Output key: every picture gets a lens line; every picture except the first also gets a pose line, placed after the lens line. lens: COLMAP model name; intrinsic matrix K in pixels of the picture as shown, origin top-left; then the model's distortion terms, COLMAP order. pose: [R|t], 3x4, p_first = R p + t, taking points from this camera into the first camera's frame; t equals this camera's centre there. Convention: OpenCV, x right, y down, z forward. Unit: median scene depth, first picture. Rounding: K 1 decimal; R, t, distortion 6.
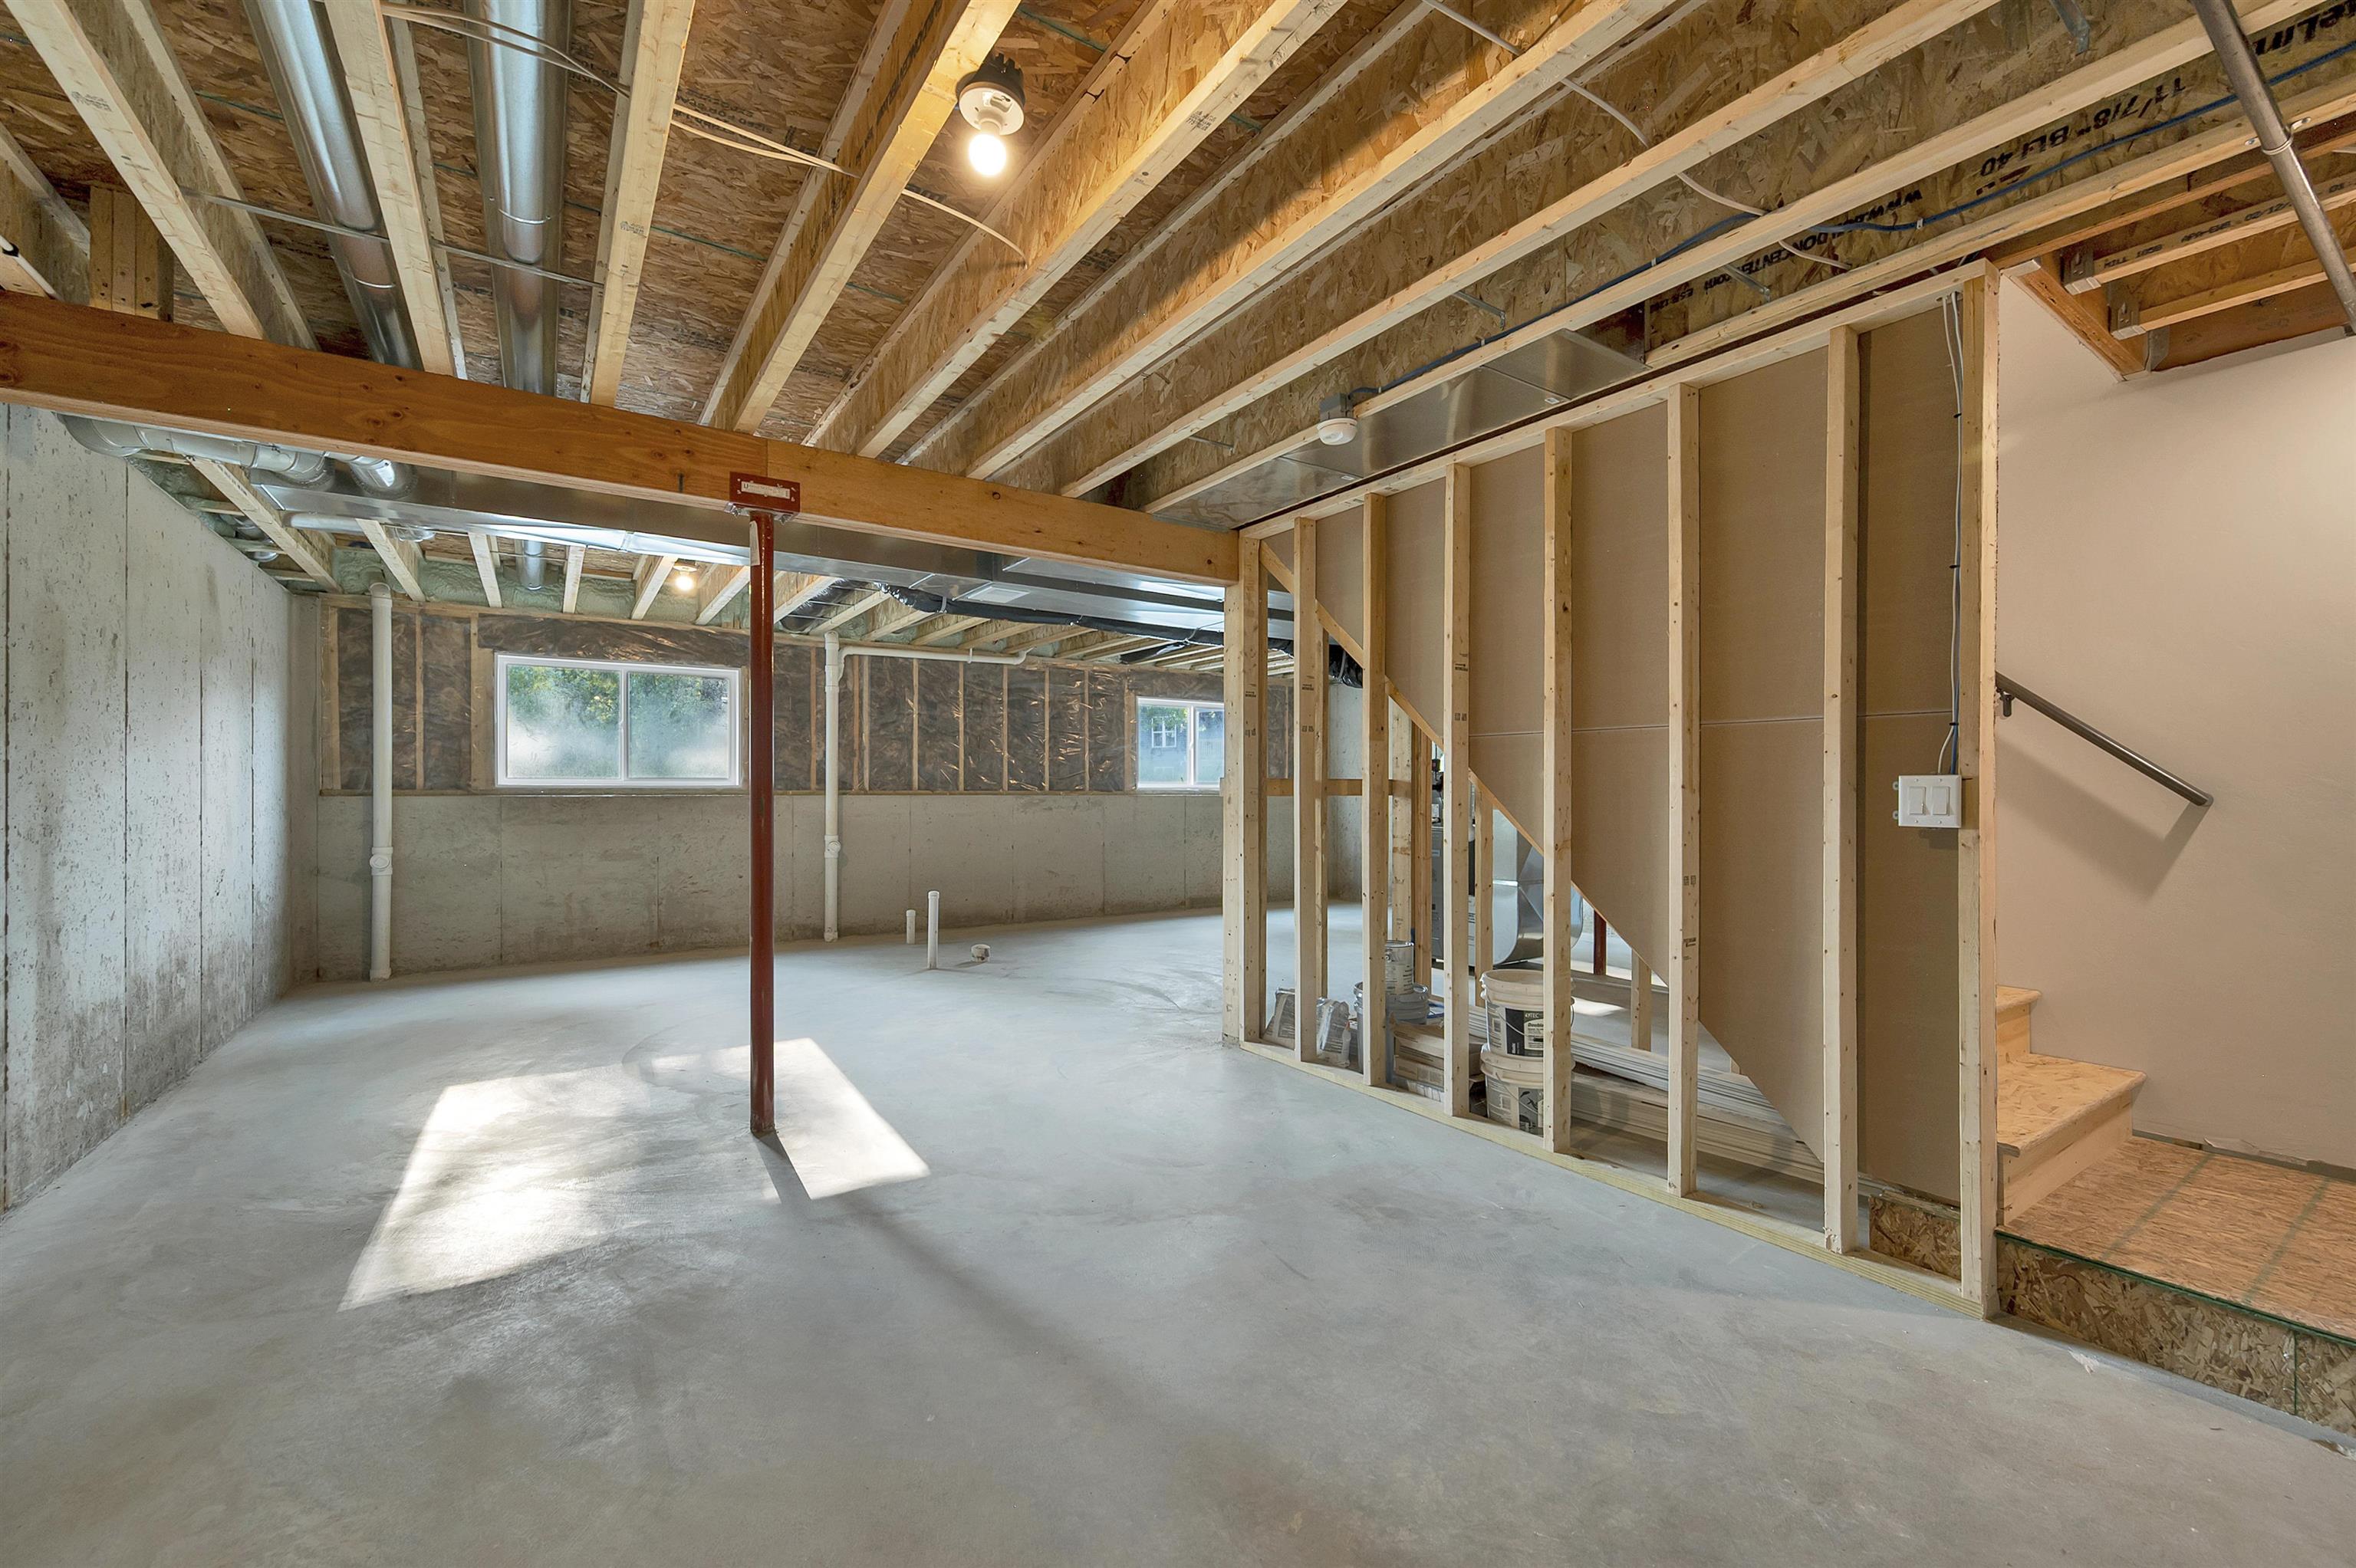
lens RADIAL K [[958.0, 0, 1177.2], [0, 958.0, 788.9], [0, 0, 1]] dist [-0.000604, 0.000098]
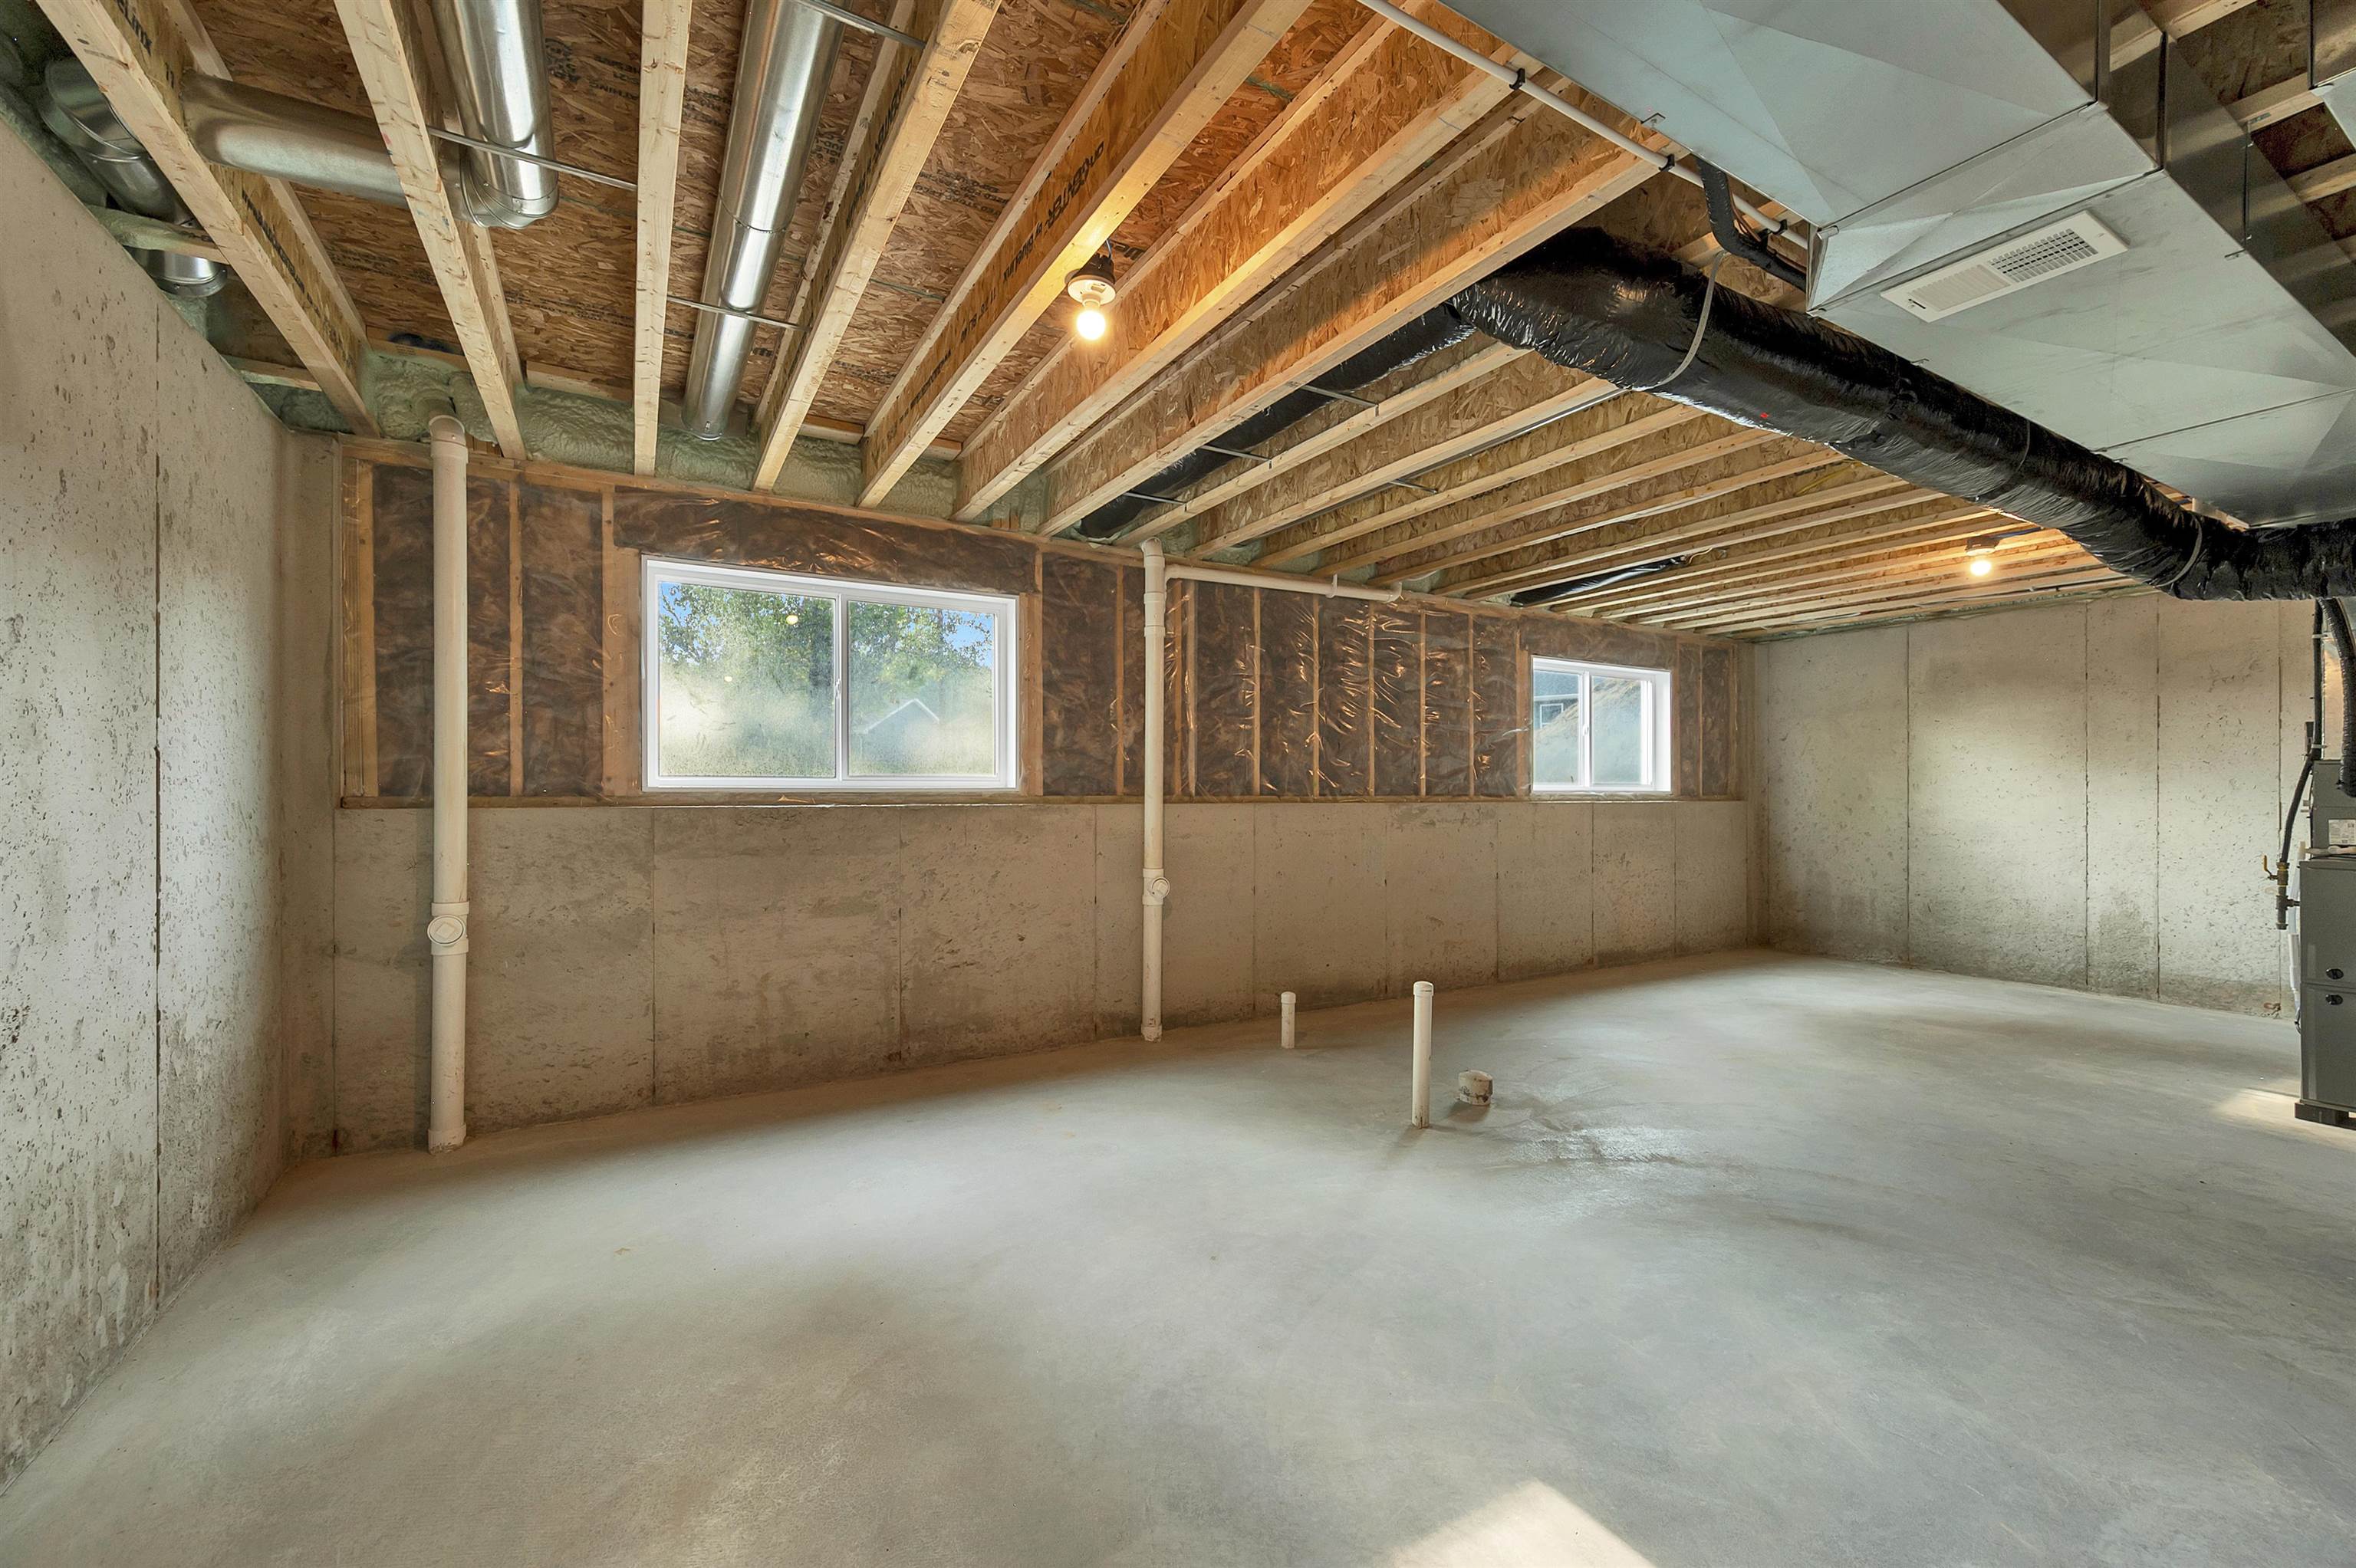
lens RADIAL K [[958.0, 0, 1183.2], [0, 958.0, 790.4], [0, 0, 1]] dist [-0.000604, 0.000098]
pose [[0.998532, -0.002566, -0.054111, -0.359102], [0.002378, 0.999991, -0.003542, 0.000253], [0.054119, 0.003408, 0.998529, 0.447051]]
